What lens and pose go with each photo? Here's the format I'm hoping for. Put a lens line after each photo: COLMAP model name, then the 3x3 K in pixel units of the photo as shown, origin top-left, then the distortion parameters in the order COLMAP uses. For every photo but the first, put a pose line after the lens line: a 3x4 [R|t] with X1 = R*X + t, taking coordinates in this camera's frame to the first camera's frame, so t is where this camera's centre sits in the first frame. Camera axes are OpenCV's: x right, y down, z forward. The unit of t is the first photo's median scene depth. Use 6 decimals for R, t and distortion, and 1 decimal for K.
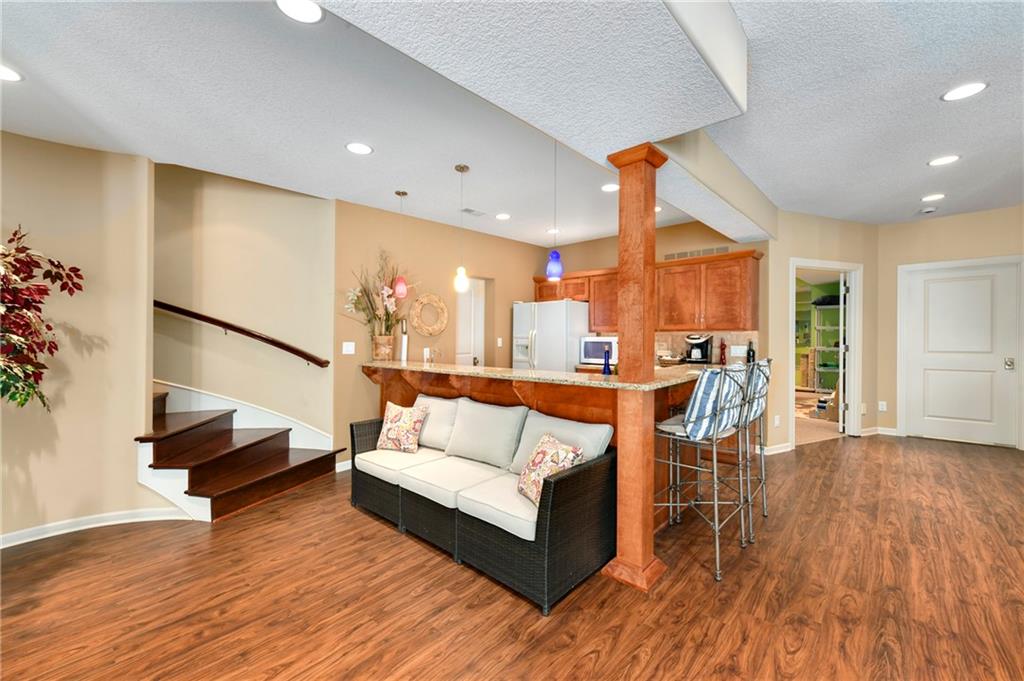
lens RADIAL K [[417.9, 0, 514.3], [0, 417.9, 325.8], [0, 0, 1]] dist [0.010683, -0.000080]
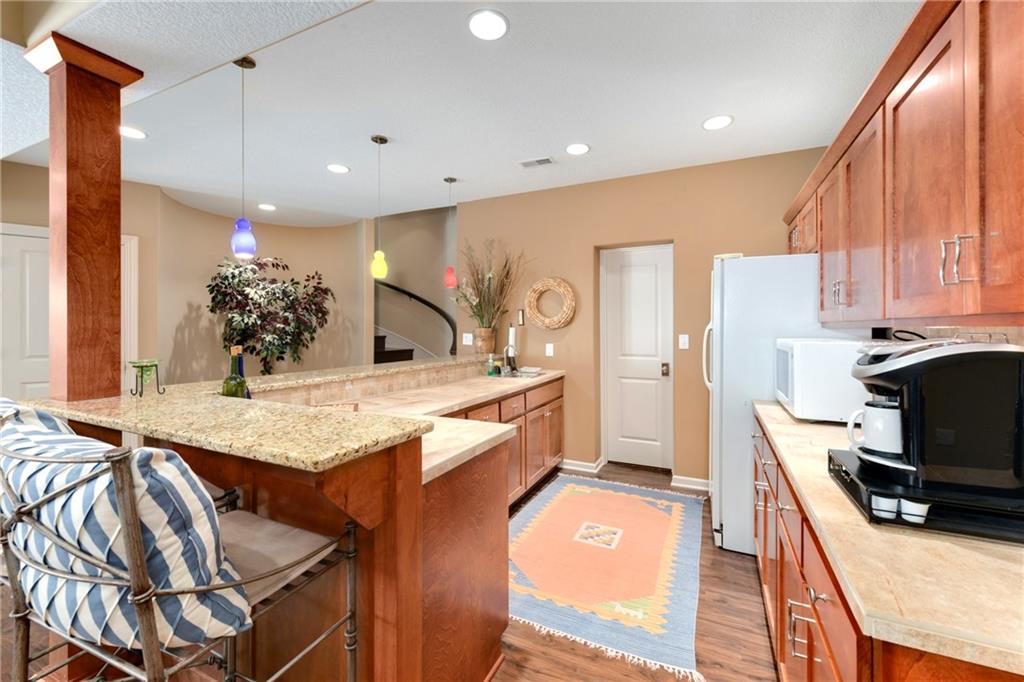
lens RADIAL K [[417.9, 0, 514.3], [0, 417.9, 326.3], [0, 0, 1]] dist [0.010683, -0.000080]
pose [[0.289186, -0.007433, -0.957244, 0.673434], [0.008741, 0.999949, -0.005124, 0.026575], [0.957233, -0.006885, 0.289236, 0.830982]]
